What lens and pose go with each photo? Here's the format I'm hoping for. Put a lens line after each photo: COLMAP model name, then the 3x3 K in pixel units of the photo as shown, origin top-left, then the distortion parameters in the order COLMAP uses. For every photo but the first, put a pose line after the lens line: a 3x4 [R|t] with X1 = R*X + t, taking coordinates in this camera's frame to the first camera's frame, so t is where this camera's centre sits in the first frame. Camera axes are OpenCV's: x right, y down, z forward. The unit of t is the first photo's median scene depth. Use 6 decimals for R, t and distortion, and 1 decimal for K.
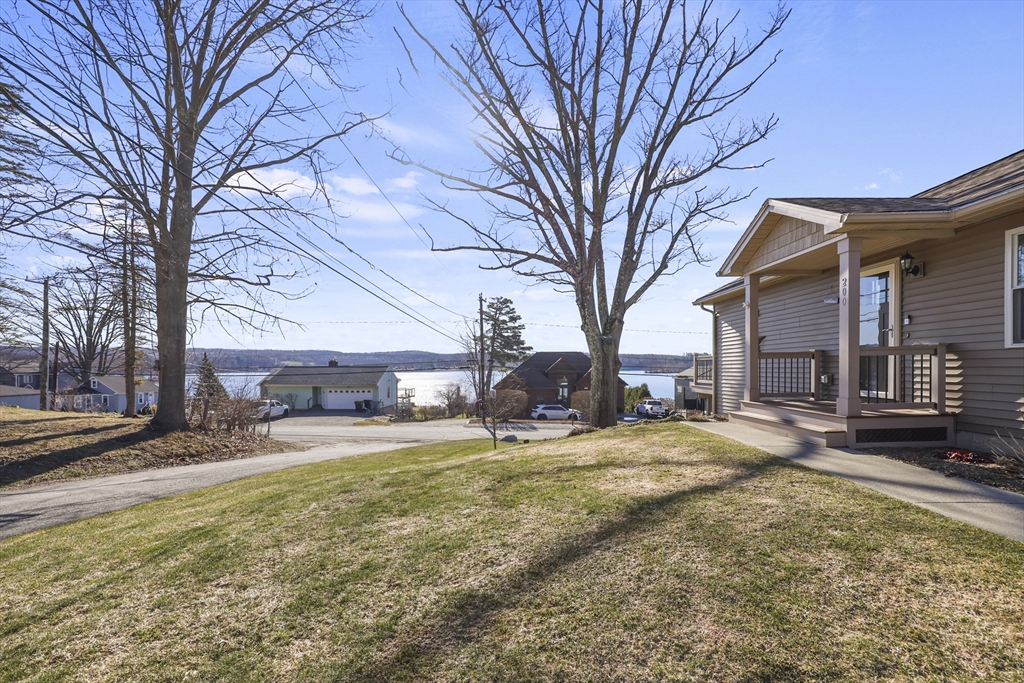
lens RADIAL K [[423.0, 0, 513.7], [0, 423.0, 371.1], [0, 0, 1]] dist [-0.000001, 0.000032]
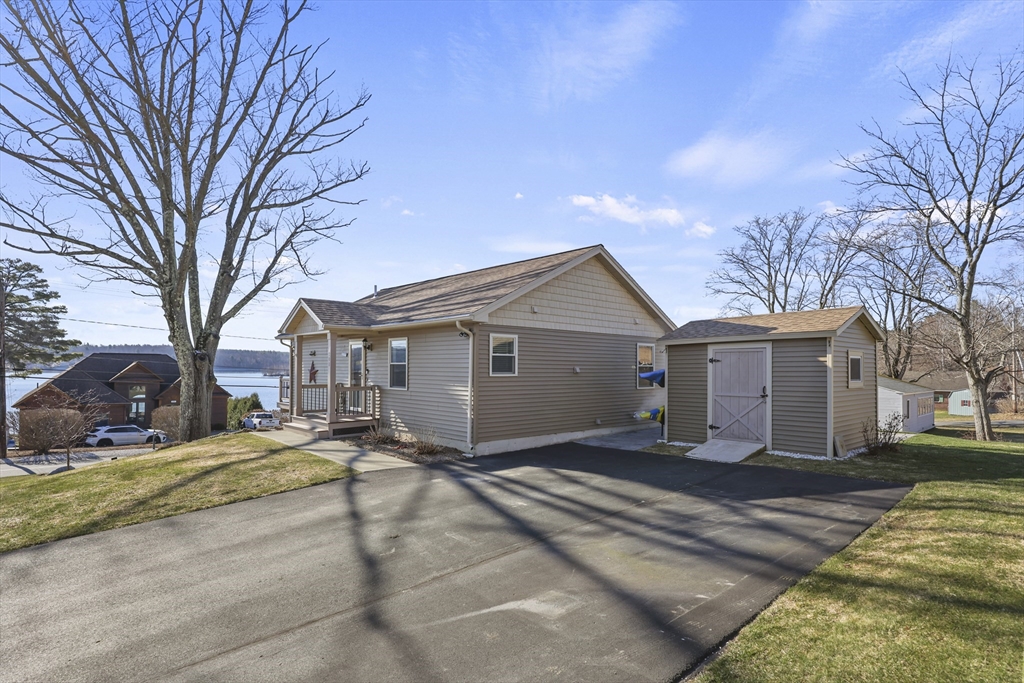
lens RADIAL K [[533.2, 0, 513.6], [0, 533.2, 363.4], [0, 0, 1]] dist [0.000281, 0.000279]
pose [[0.740464, 0.014228, 0.671946, -0.061691], [-0.002679, 0.999830, -0.018219, -0.031070], [-0.672091, 0.011690, 0.740376, -0.349605]]
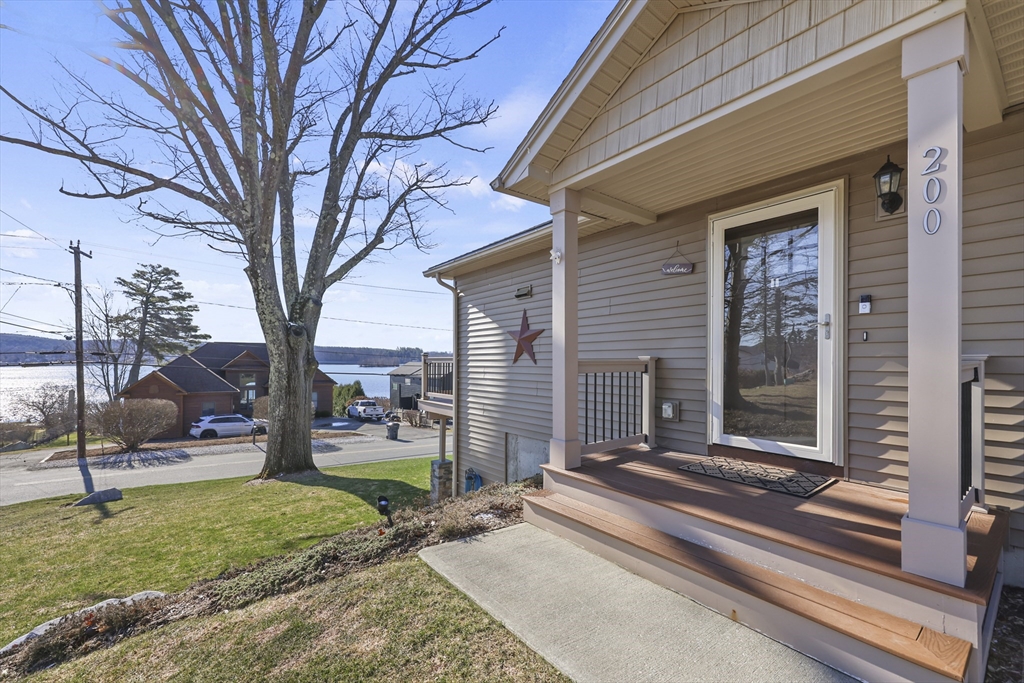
lens RADIAL K [[418.2, 0, 513.2], [0, 418.2, 361.0], [0, 0, 1]] dist [-0.000696, -0.000237]
pose [[0.794829, 0.006049, 0.606803, 0.083608], [-0.000635, 0.999958, -0.009137, -0.013718], [-0.606833, 0.006877, 0.794799, 0.232846]]
